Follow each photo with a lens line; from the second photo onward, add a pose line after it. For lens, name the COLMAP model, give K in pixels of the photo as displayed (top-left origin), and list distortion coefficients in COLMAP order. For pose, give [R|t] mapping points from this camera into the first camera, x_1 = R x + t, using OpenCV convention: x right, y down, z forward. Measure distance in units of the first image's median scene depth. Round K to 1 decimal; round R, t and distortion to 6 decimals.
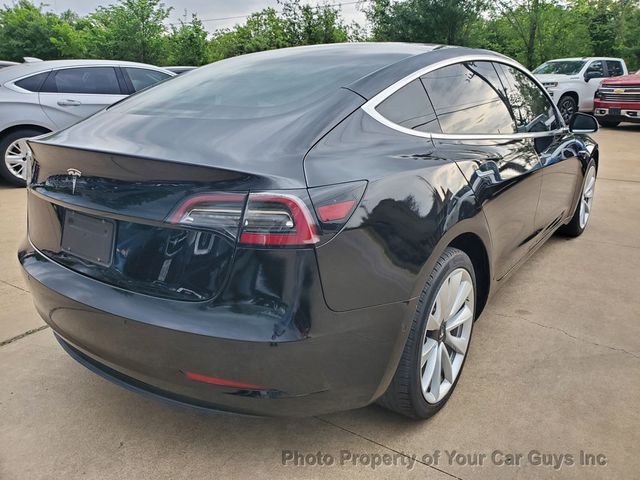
lens RADIAL K [[499.2, 0, 319.3], [0, 499.2, 222.8], [0, 0, 1]] dist [0.002404, 0.021681]
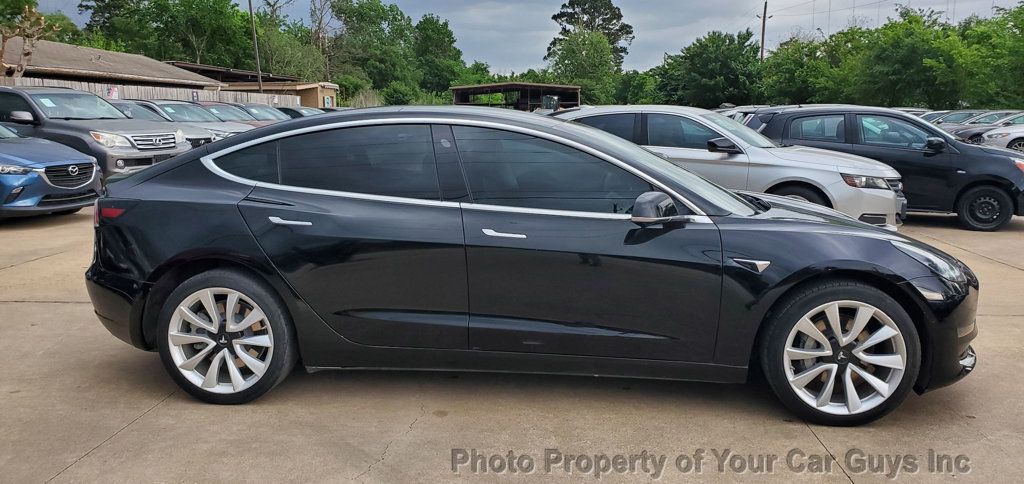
lens RADIAL K [[793.5, 0, 518.0], [0, 793.5, 241.0], [0, 0, 1]] dist [0.001786, -0.002887]
pose [[0.509821, 0.130437, -0.850335, 0.138315], [-0.233368, 0.972345, 0.009236, -0.012634], [0.828023, 0.193733, 0.526161, 0.031718]]
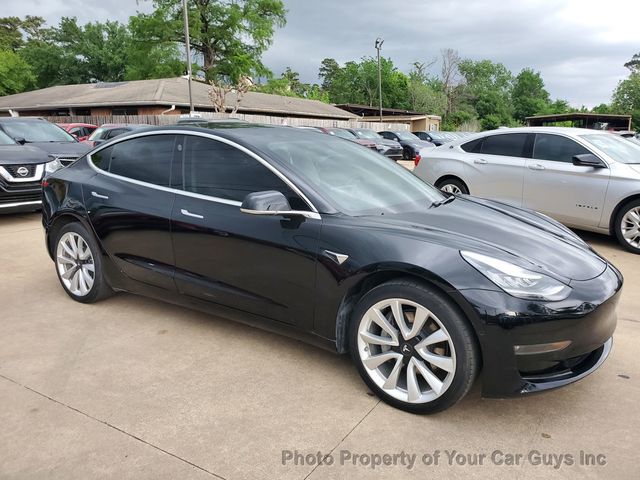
lens RADIAL K [[499.2, 0, 319.3], [0, 499.2, 222.8], [0, 0, 1]] dist [0.002404, 0.021681]
pose [[0.043568, 0.168578, -0.984725, 0.141434], [-0.281965, 0.947665, 0.149758, -0.032833], [0.958435, 0.271134, 0.088821, 0.105775]]
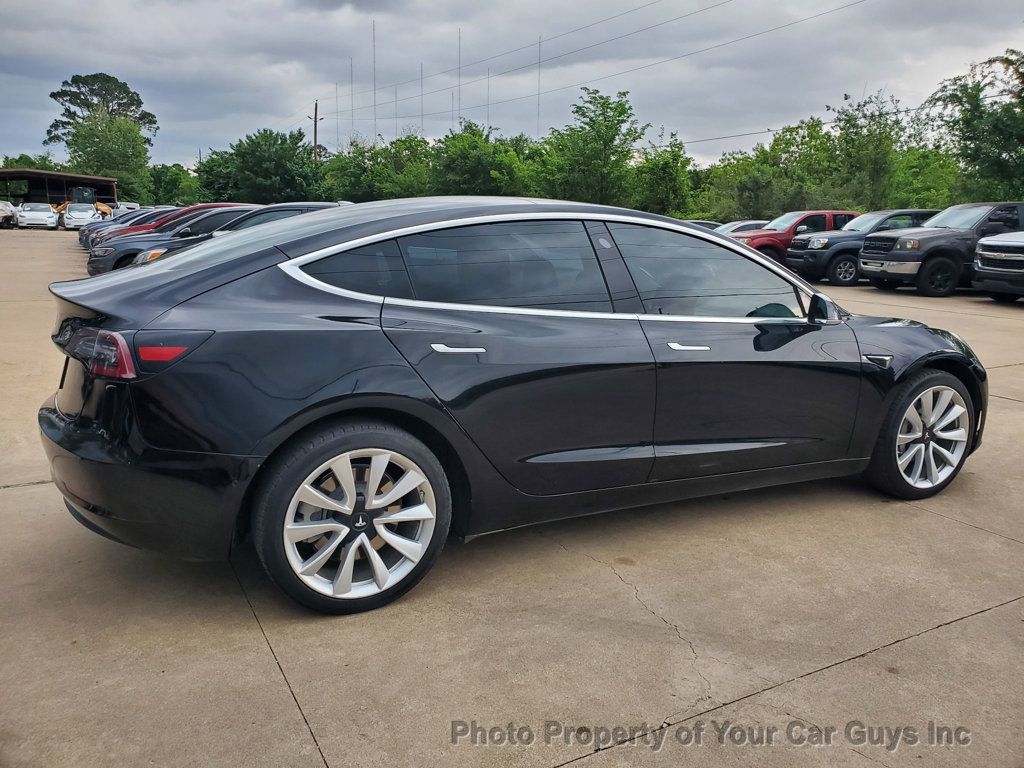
lens RADIAL K [[785.2, 0, 522.3], [0, 785.2, 379.3], [0, 0, 1]] dist [0.009536, 0.011492]
pose [[0.891890, 0.104634, -0.439982, 0.065810], [-0.142755, 0.988264, -0.054358, 0.000523], [0.429131, 0.111291, 0.896360, -0.009055]]
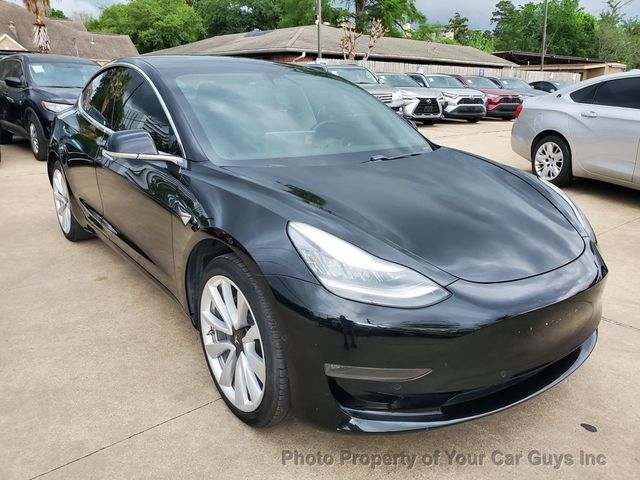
lens RADIAL K [[499.2, 0, 319.3], [0, 499.2, 222.8], [0, 0, 1]] dist [0.002404, 0.021681]
pose [[-0.264271, 0.249278, -0.931677, 0.119048], [-0.283158, 0.903393, 0.322028, -0.041541], [0.921945, 0.348915, -0.168156, 0.145188]]
